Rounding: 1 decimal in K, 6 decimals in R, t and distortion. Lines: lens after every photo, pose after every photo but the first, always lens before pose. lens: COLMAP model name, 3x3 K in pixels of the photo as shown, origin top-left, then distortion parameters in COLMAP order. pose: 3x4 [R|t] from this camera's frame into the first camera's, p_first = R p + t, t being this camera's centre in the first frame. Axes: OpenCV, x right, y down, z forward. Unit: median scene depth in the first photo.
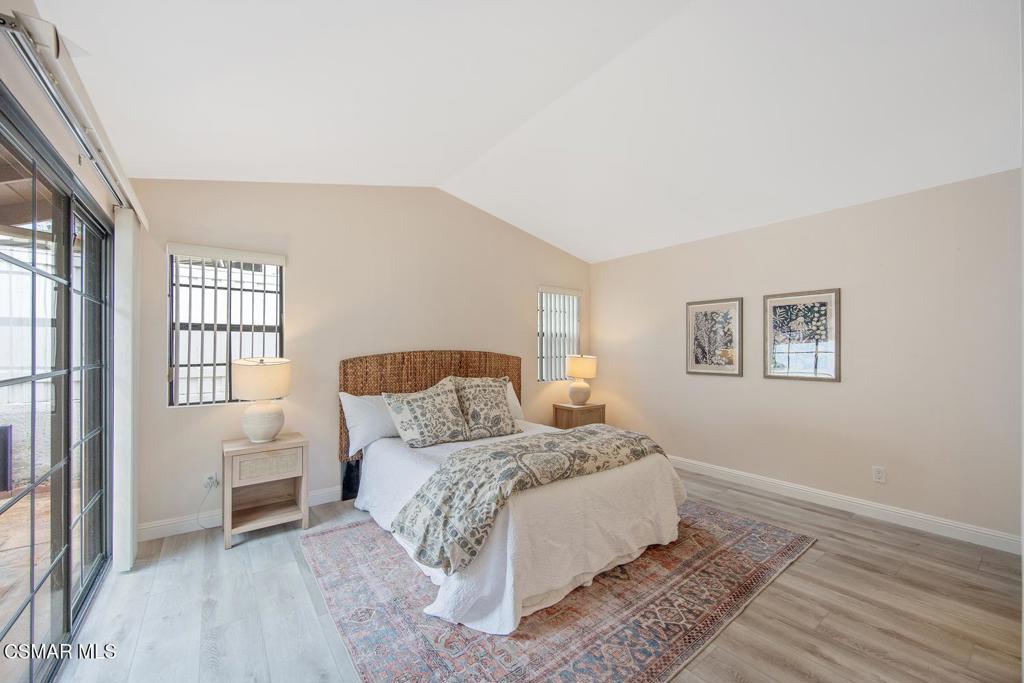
lens RADIAL K [[402.5, 0, 509.0], [0, 402.5, 359.7], [0, 0, 1]] dist [-0.008672, 0.000002]
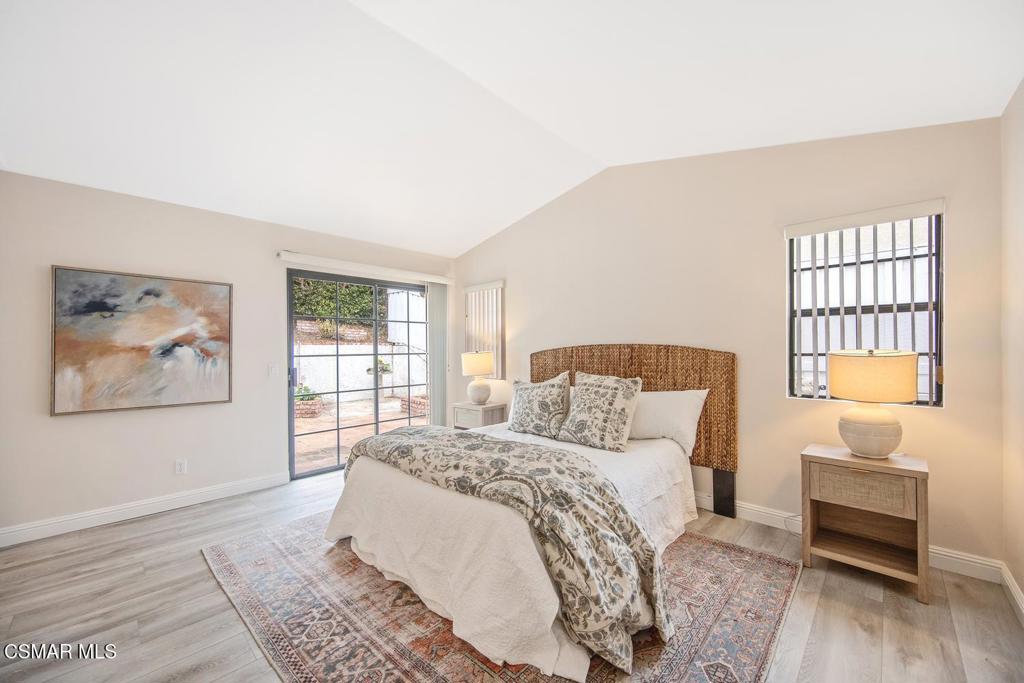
lens RADIAL K [[394.8, 0, 513.7], [0, 394.8, 350.0], [0, 0, 1]] dist [0.000535, 0.000050]
pose [[0.170975, 0.004127, -0.985267, 0.912562], [-0.013719, 0.999904, 0.001808, -0.011555], [0.985180, 0.013208, 0.171015, 0.847263]]
